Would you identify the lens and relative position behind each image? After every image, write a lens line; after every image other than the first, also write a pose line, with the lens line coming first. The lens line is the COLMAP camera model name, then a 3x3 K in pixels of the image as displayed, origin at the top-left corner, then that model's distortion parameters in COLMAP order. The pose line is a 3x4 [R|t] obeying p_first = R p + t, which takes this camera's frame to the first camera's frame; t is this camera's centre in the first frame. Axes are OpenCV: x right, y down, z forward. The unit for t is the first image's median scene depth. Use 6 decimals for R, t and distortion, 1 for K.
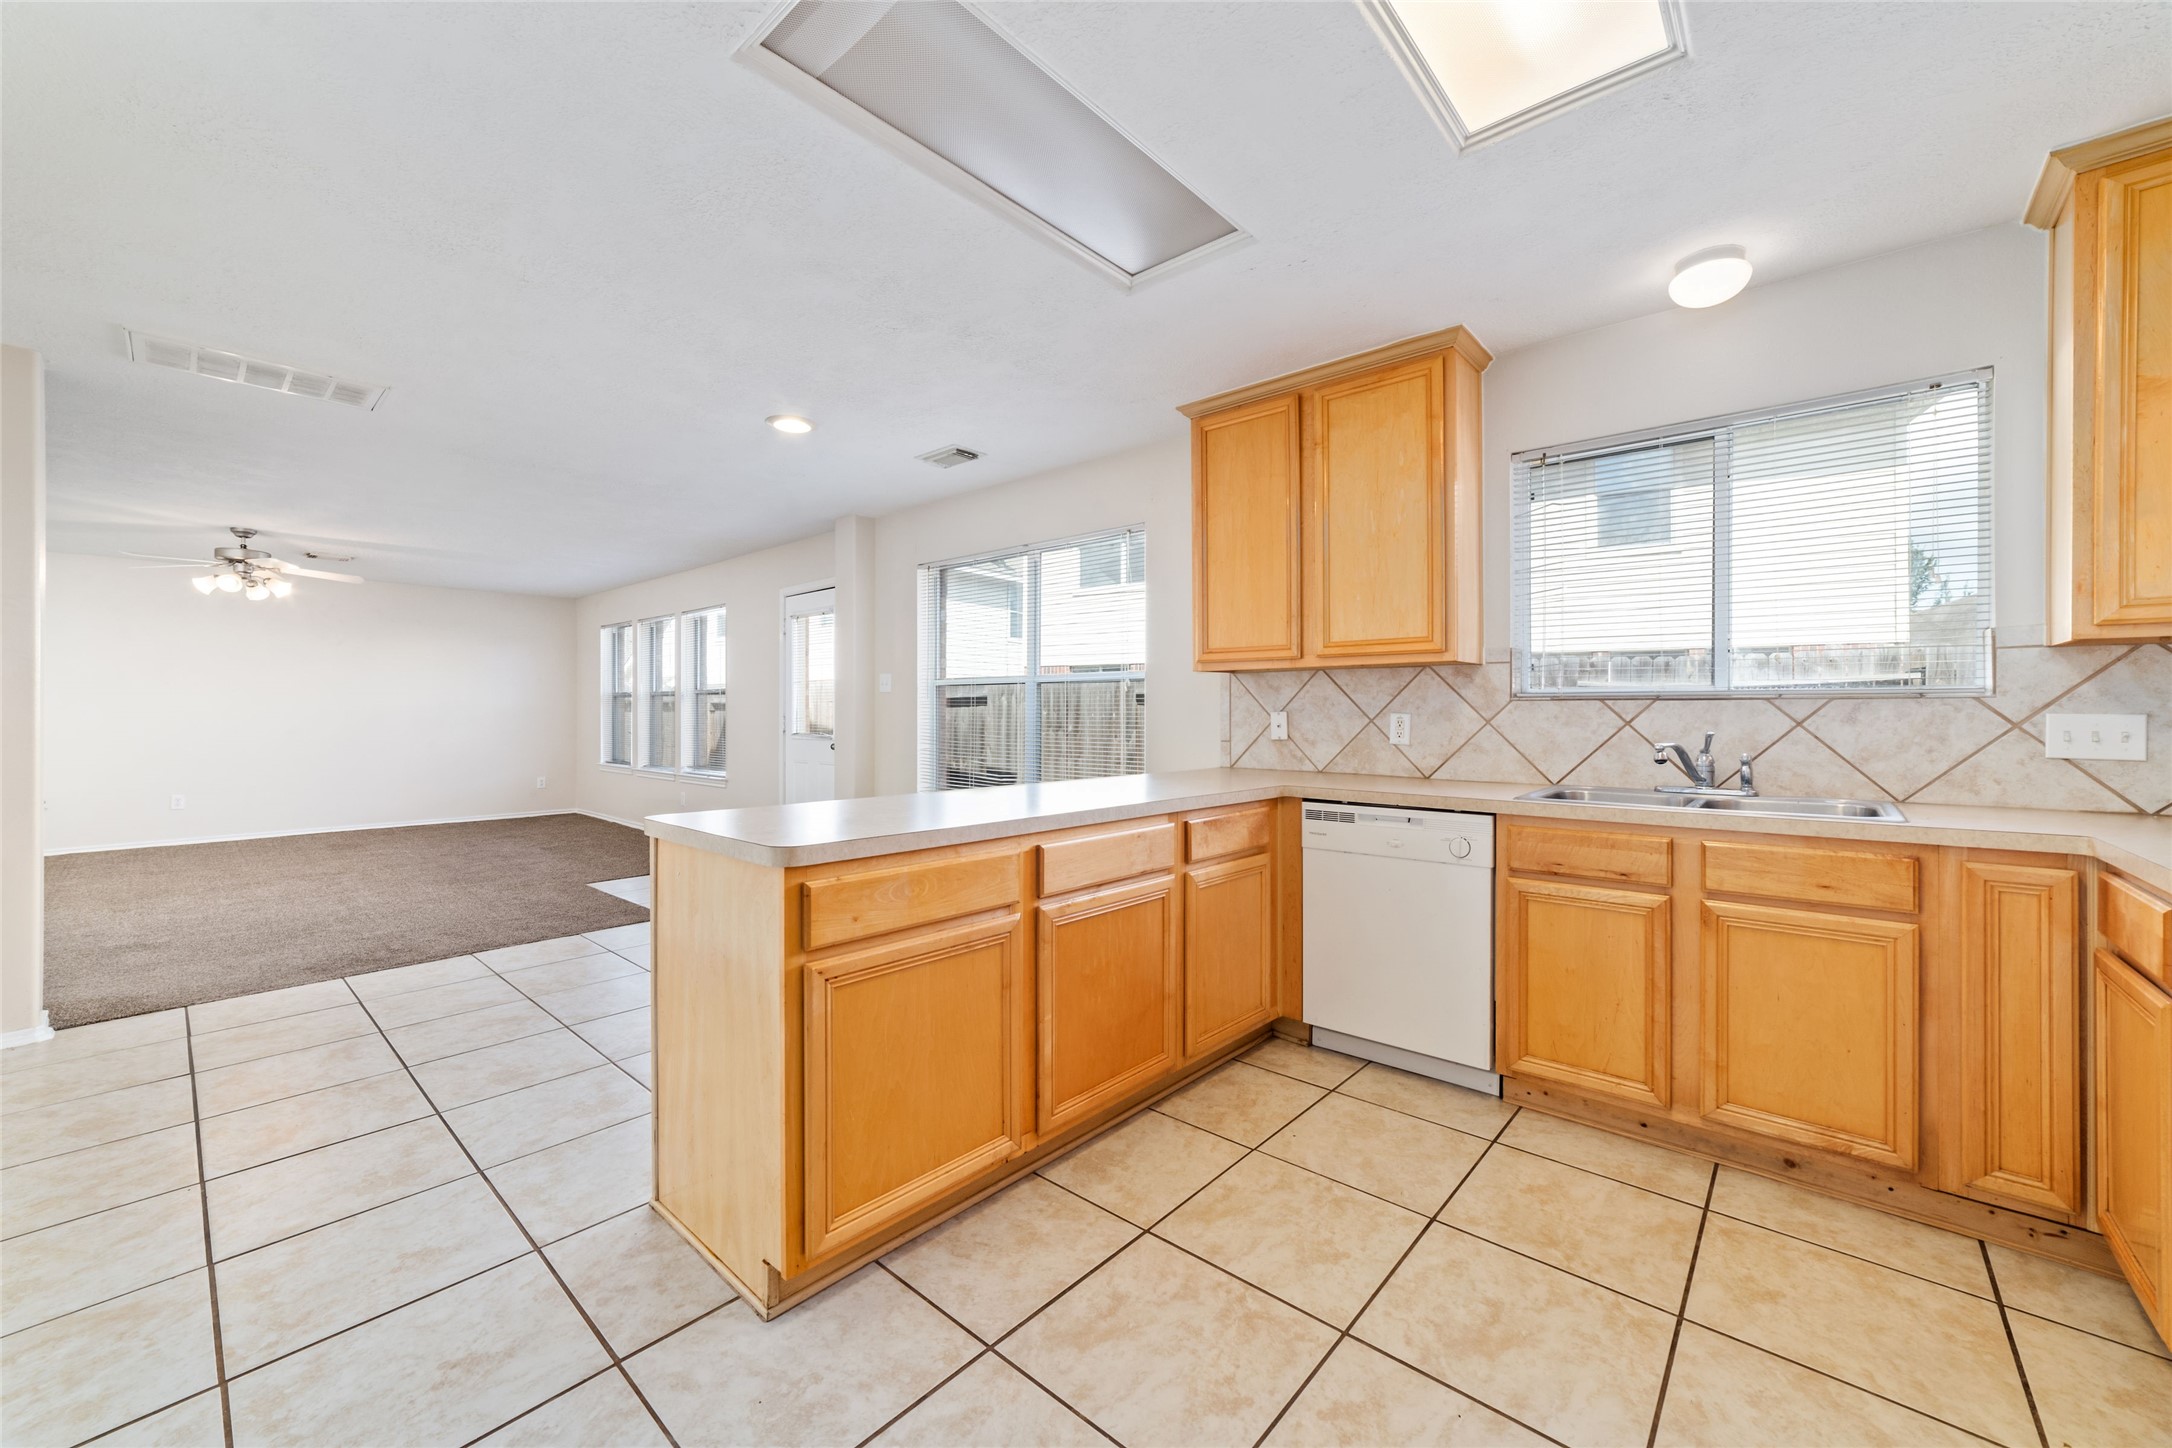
lens RADIAL K [[830.9, 0, 1084.3], [0, 830.9, 704.2], [0, 0, 1]] dist [-0.020870, 0.006134]
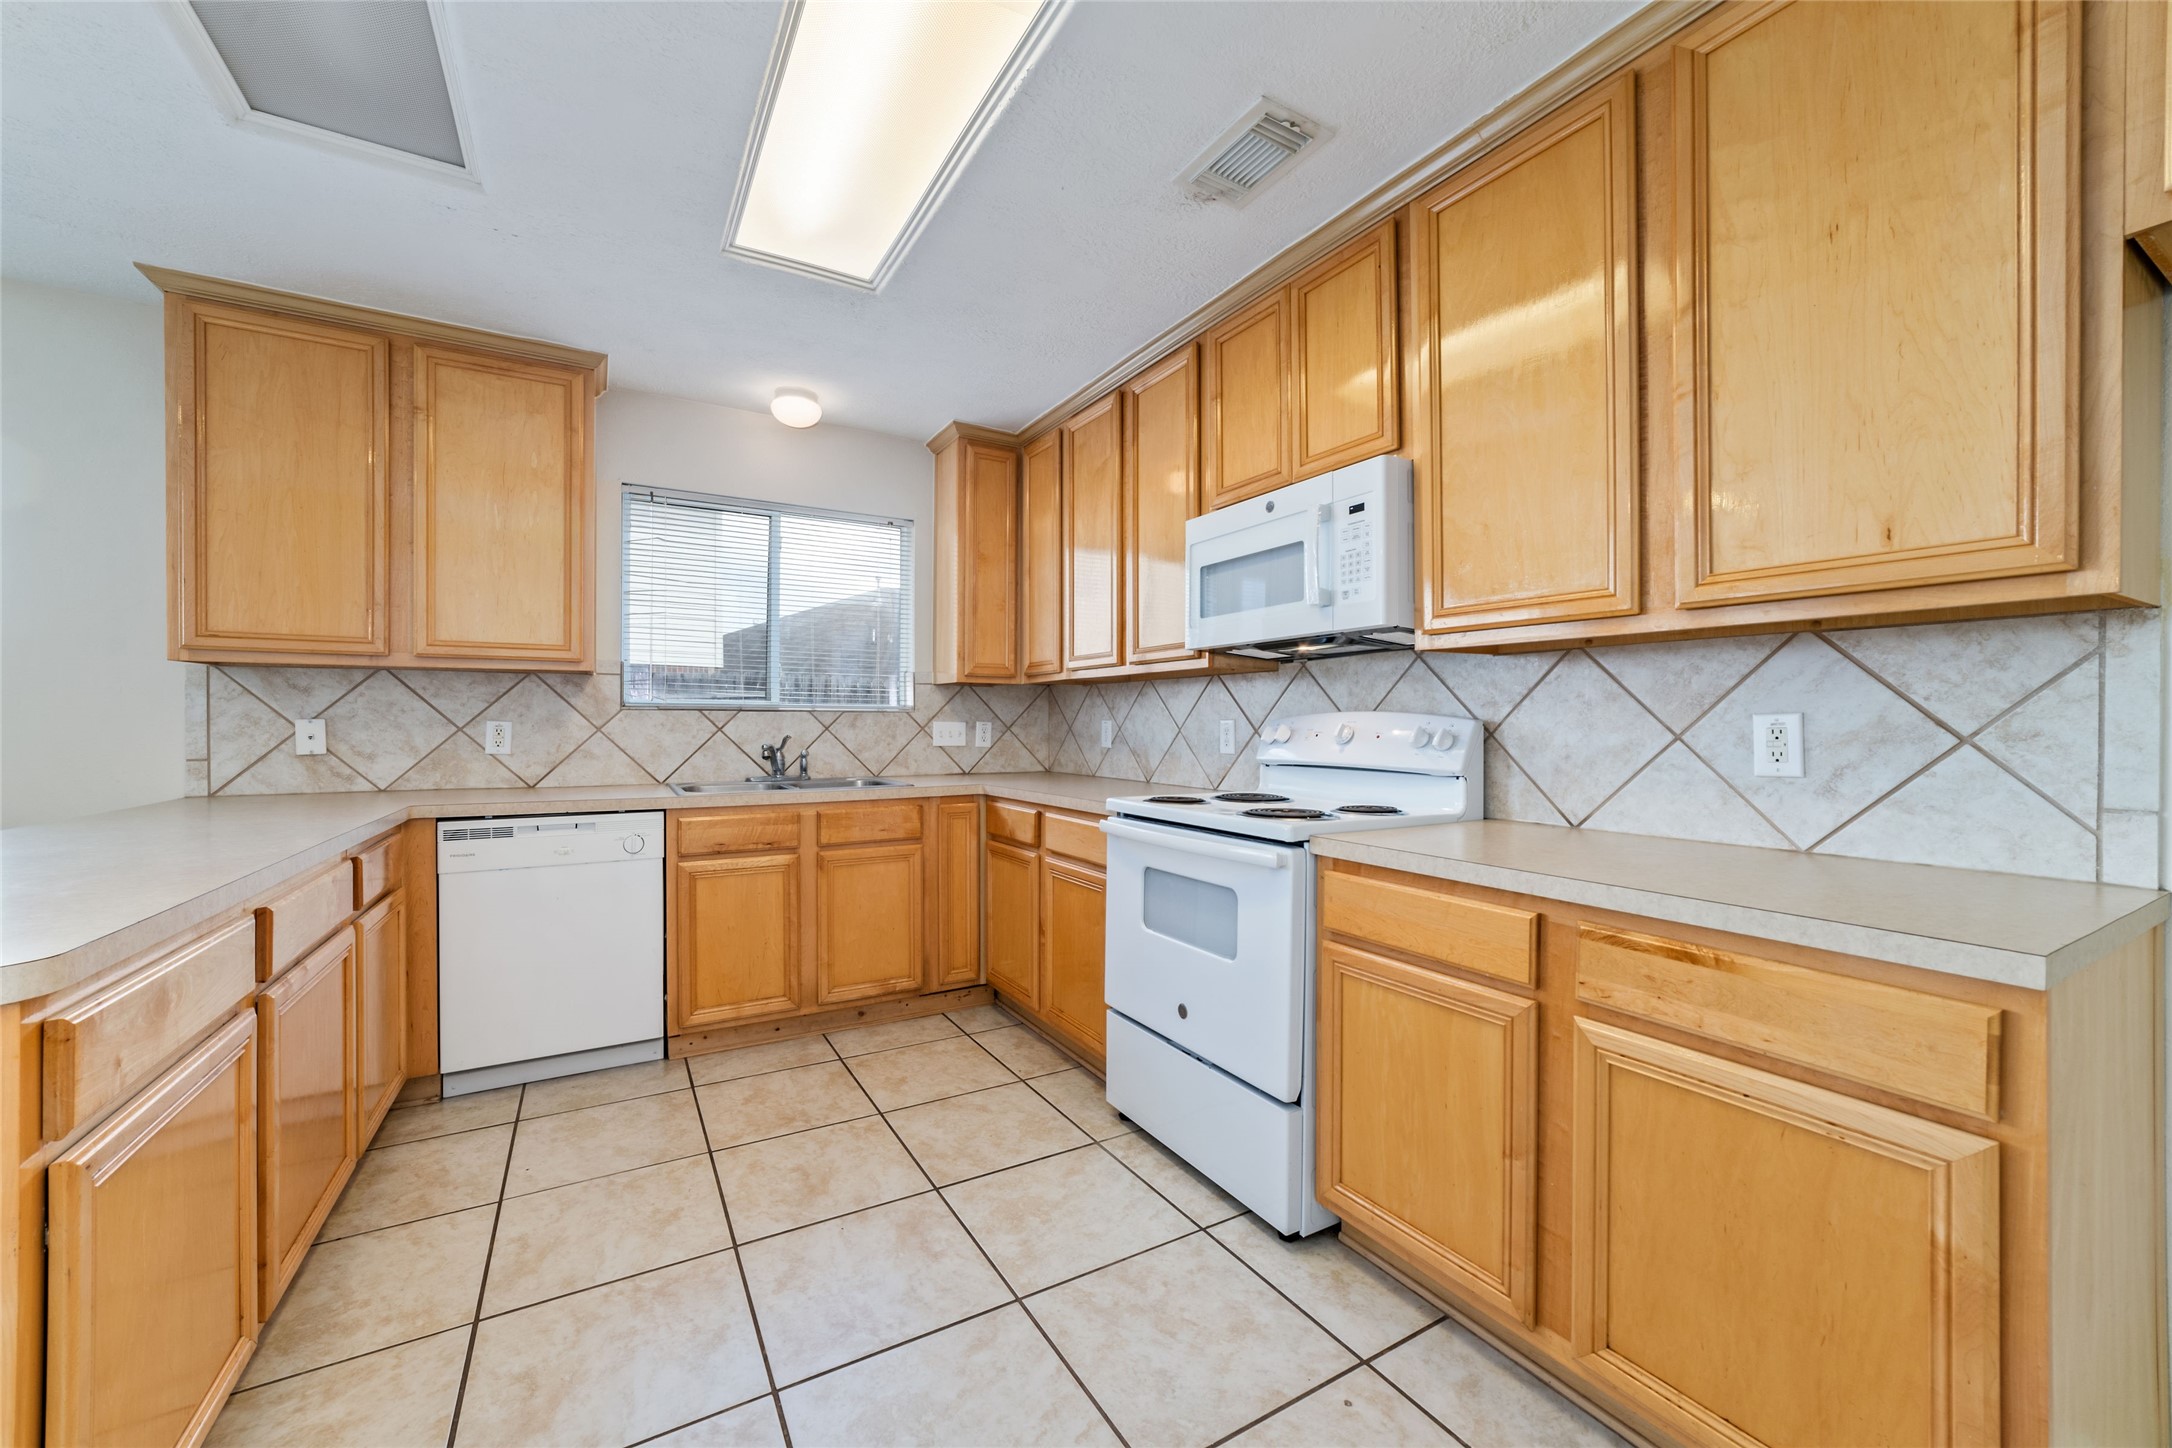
lens RADIAL K [[830.9, 0, 1084.3], [0, 830.9, 704.2], [0, 0, 1]] dist [-0.020870, 0.006134]
pose [[0.309801, 0.021115, 0.950567, -0.410983], [-0.010065, 0.999770, -0.018928, 0.003664], [-0.950748, -0.003704, 0.309942, 0.100286]]
